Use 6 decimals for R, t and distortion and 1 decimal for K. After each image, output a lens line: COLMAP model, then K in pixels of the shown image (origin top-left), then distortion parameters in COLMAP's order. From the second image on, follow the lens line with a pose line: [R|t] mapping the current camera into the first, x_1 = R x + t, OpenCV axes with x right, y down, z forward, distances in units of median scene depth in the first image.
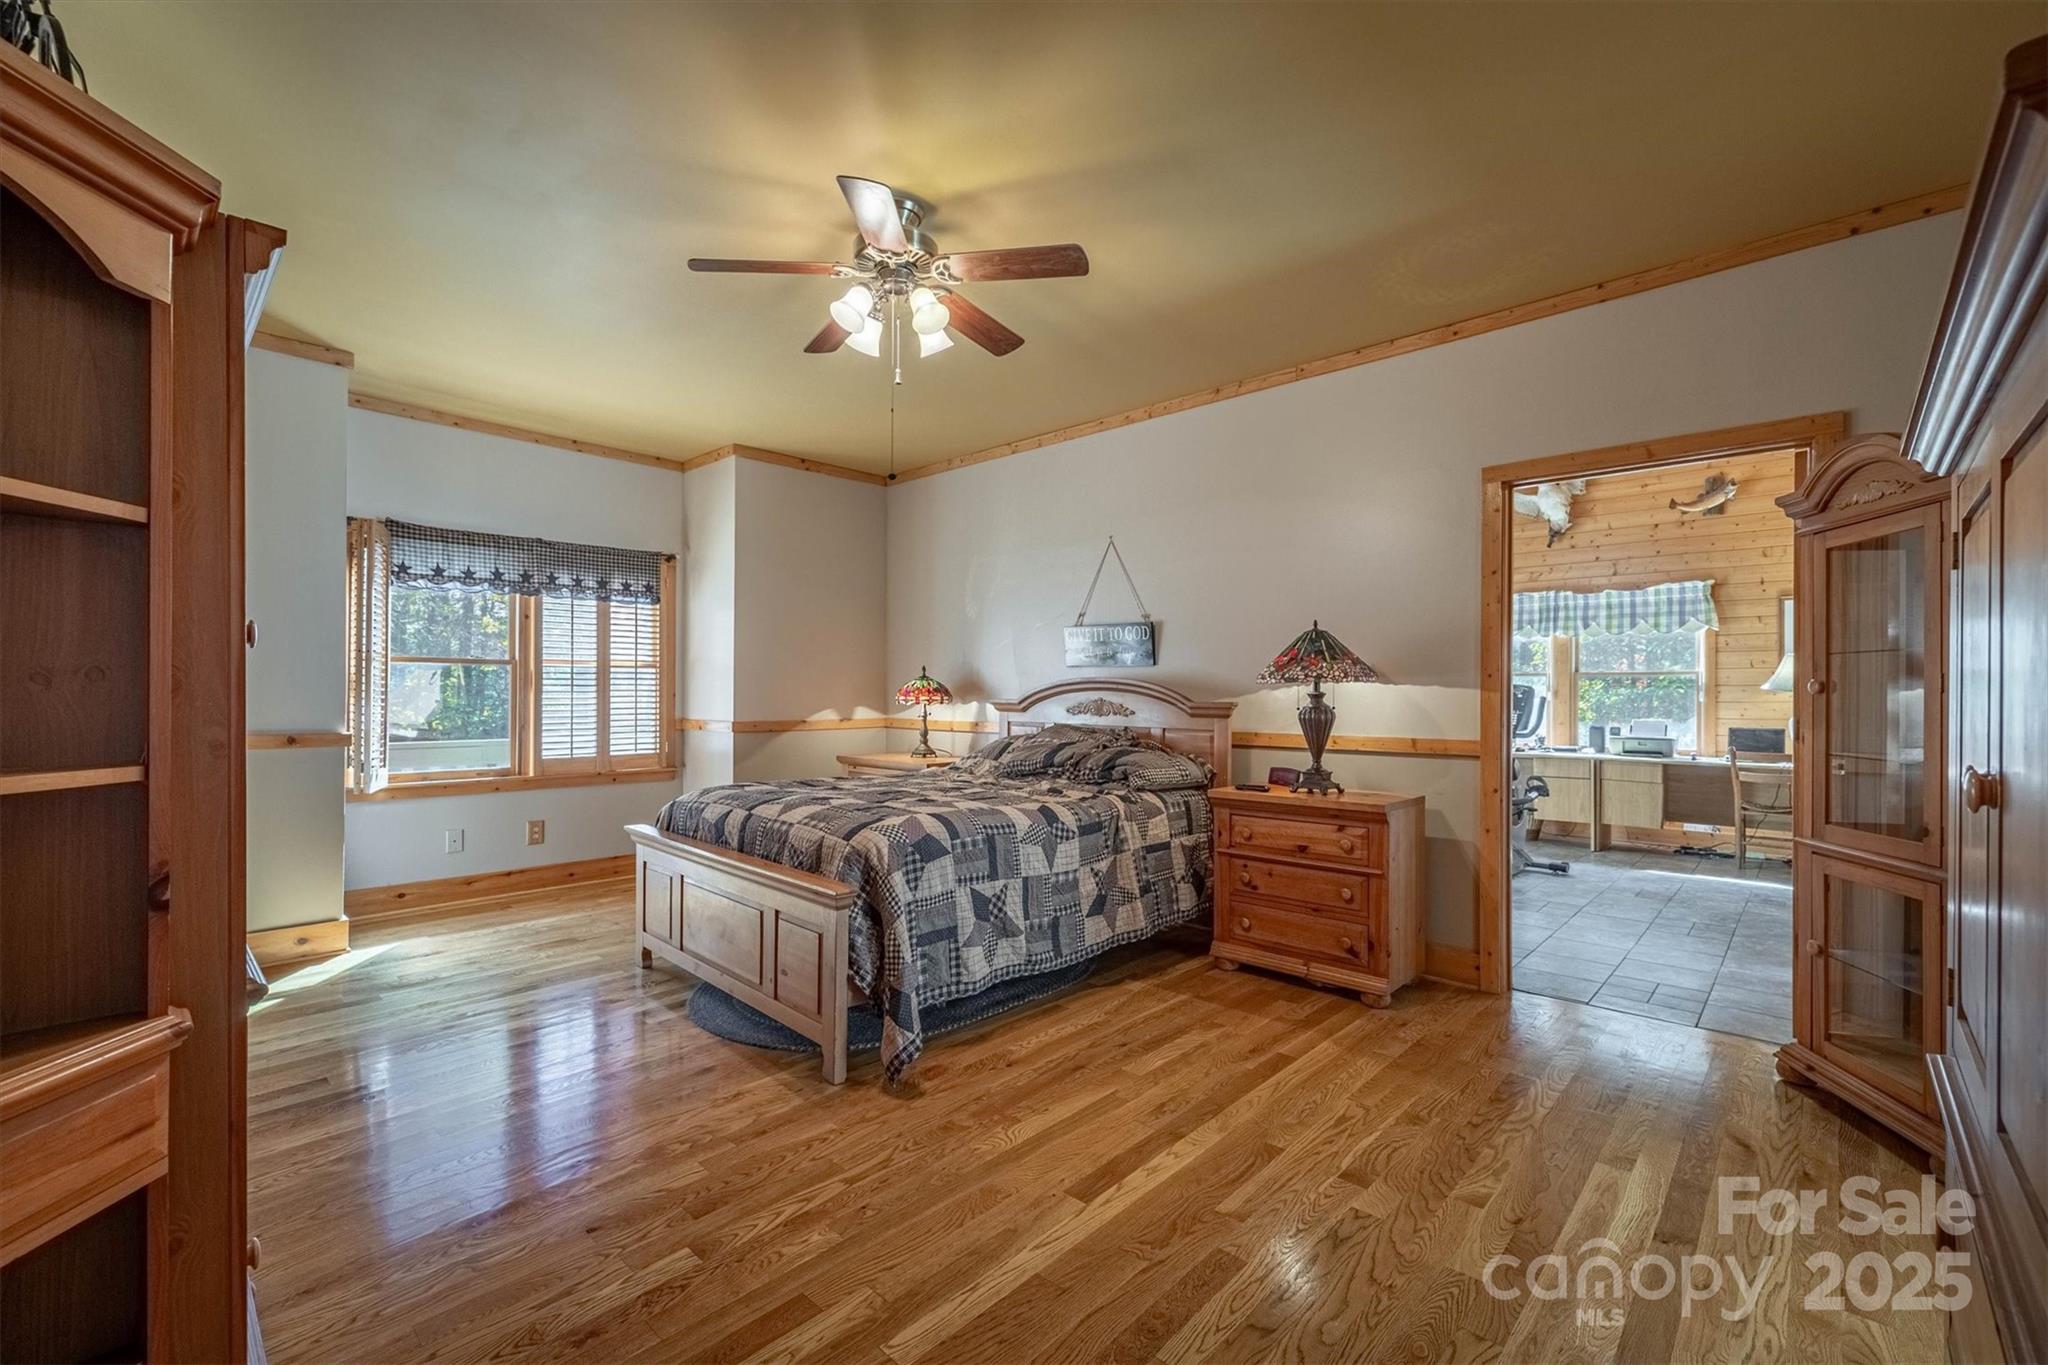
lens RADIAL K [[837.0, 0, 1024.0], [0, 837.0, 682.5], [0, 0, 1]] dist [0.000091, 0.000033]
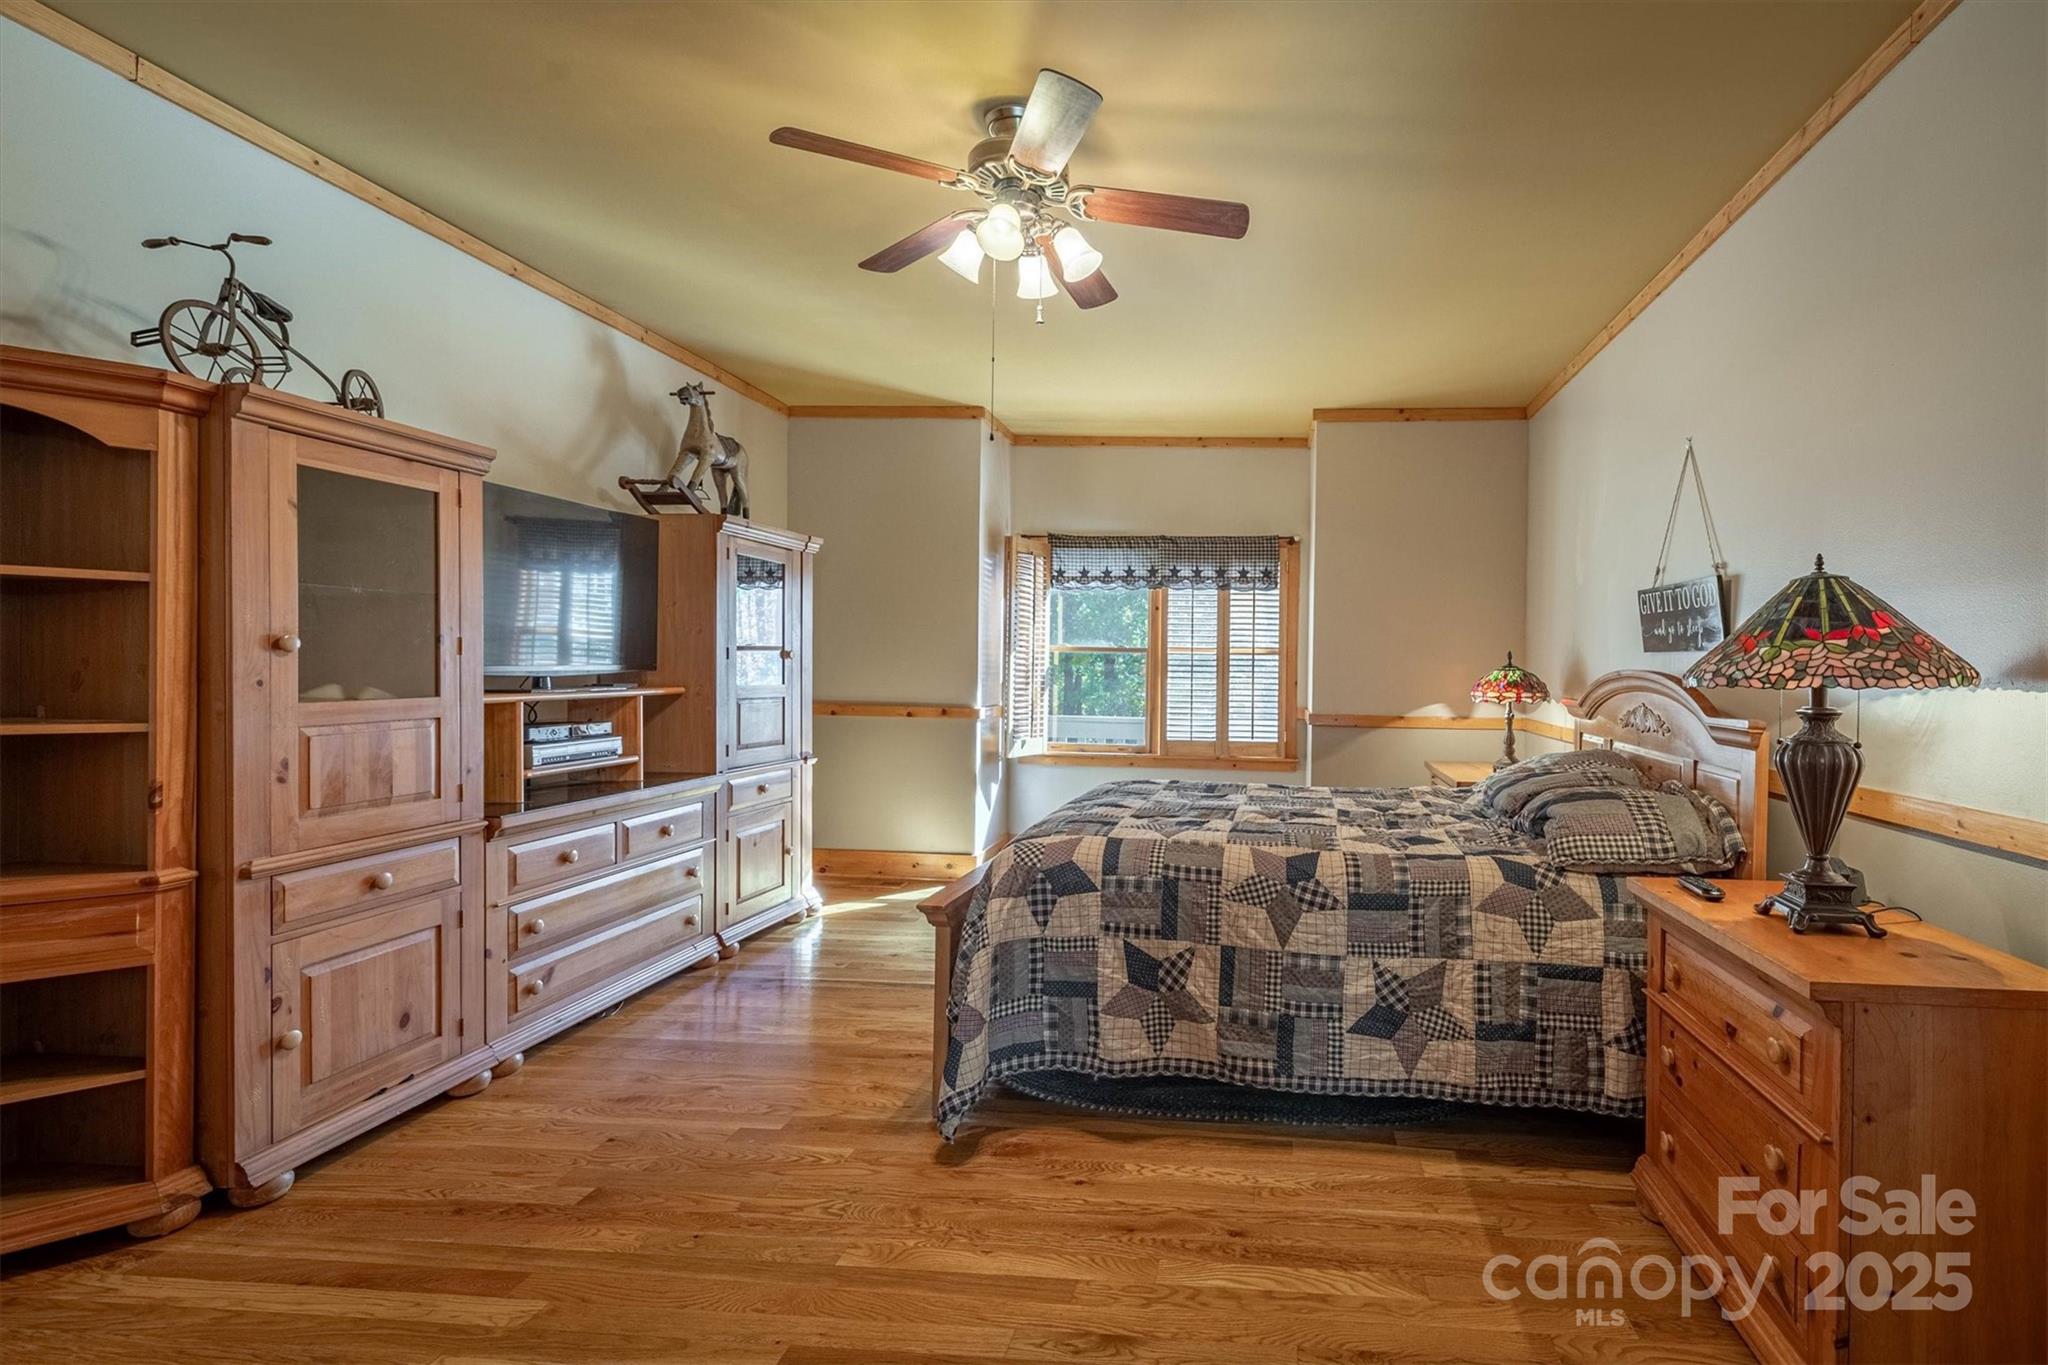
lens RADIAL K [[874.2, 0, 1023.9], [0, 874.2, 664.5], [0, 0, 1]] dist [-0.000336, -0.000016]
pose [[0.651463, 0.004597, -0.758666, 0.502725], [-0.007612, 0.999971, -0.000477, -0.011324], [0.758642, 0.006086, 0.651479, 0.404448]]
